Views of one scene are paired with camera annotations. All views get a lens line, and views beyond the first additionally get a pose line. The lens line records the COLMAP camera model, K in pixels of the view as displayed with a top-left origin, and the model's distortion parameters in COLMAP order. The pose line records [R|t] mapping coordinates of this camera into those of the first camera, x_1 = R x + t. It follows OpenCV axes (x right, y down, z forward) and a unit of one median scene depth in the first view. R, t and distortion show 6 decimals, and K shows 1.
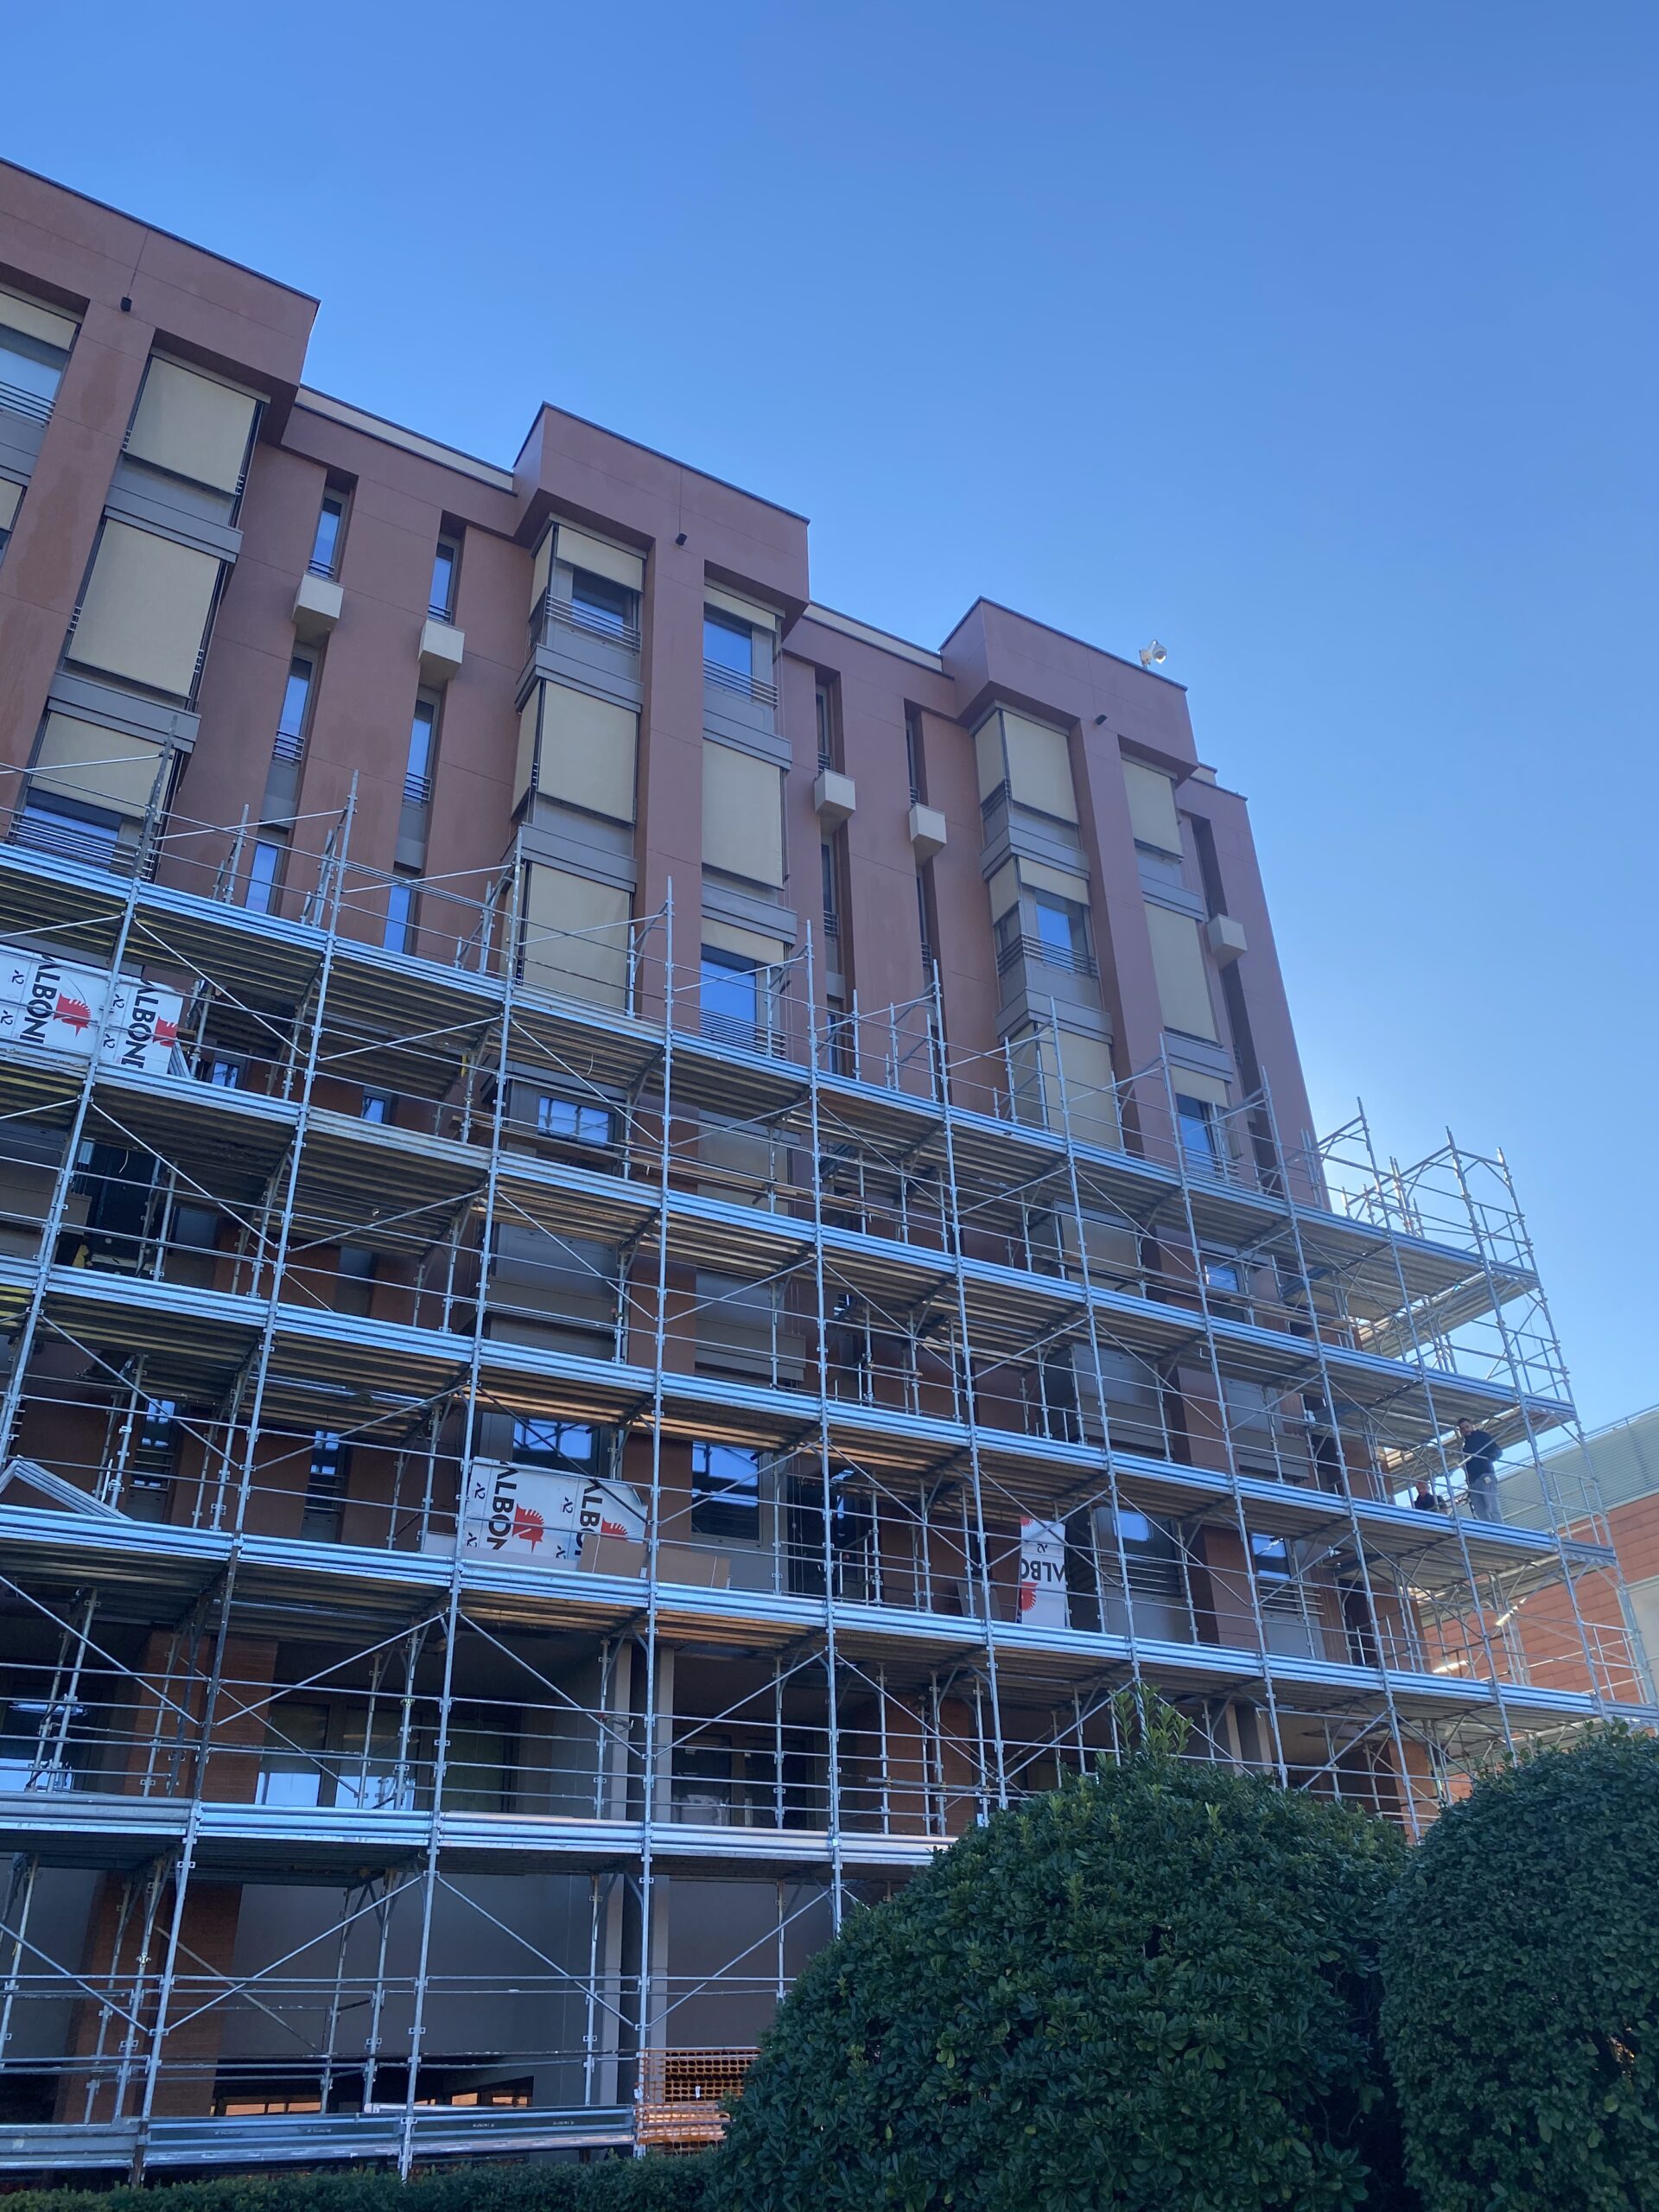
lens RADIAL K [[1700.9, 0, 829.5], [0, 1700.9, 1106.0], [0, 0, 1]] dist [0.009319, -0.000070]
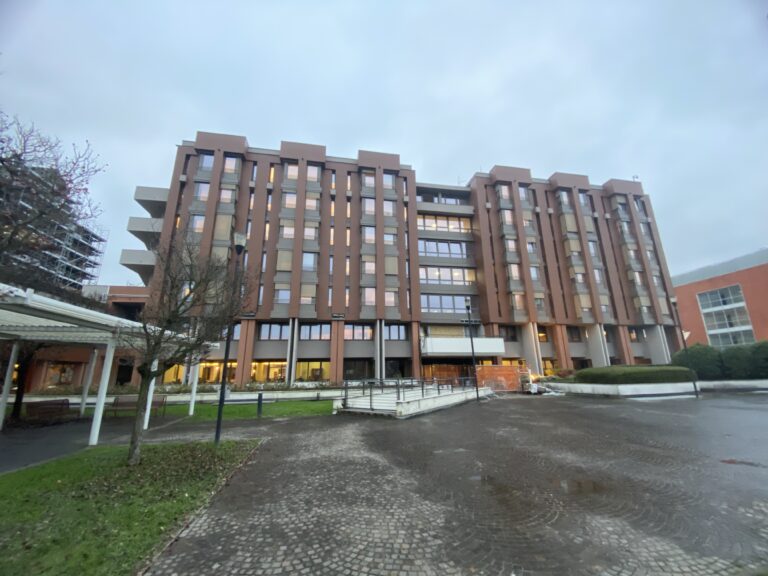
lens RADIAL K [[303.9, 0, 384.0], [0, 303.9, 288.0], [0, 0, 1]] dist [0.000195, -0.015806]
pose [[0.938293, -0.073097, -0.338030, -0.432425], [0.168054, 0.950622, 0.260913, -0.363479], [0.302267, -0.301620, 0.904246, -0.622093]]
